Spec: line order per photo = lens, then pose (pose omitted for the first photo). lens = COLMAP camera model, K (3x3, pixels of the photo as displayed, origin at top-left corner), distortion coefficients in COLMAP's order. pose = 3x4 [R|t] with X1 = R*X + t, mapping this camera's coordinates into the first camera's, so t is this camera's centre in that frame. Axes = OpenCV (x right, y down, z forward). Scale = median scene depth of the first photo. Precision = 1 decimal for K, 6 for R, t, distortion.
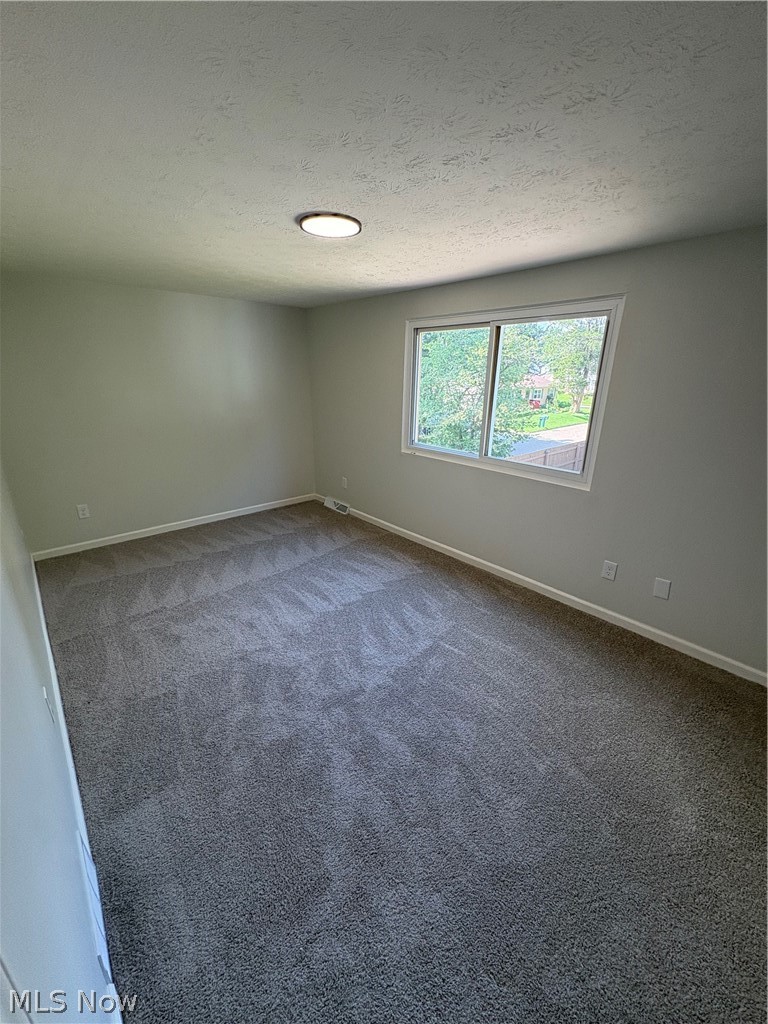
lens RADIAL K [[409.1, 0, 381.2], [0, 409.1, 508.3], [0, 0, 1]] dist [-0.003016, 0.001090]
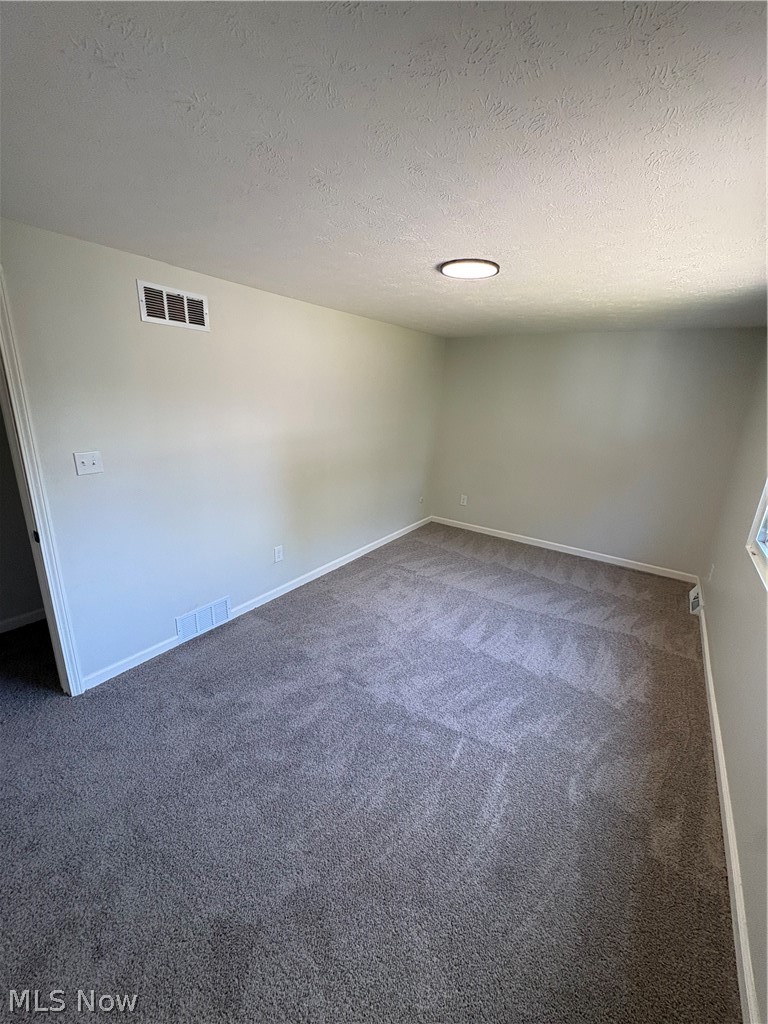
lens RADIAL K [[409.1, 0, 381.9], [0, 409.1, 515.3], [0, 0, 1]] dist [-0.003016, 0.001090]
pose [[0.235828, 0.283770, -0.929440, 0.601089], [-0.346218, 0.918194, 0.192490, -0.139643], [0.908030, 0.276395, 0.314782, 0.405648]]
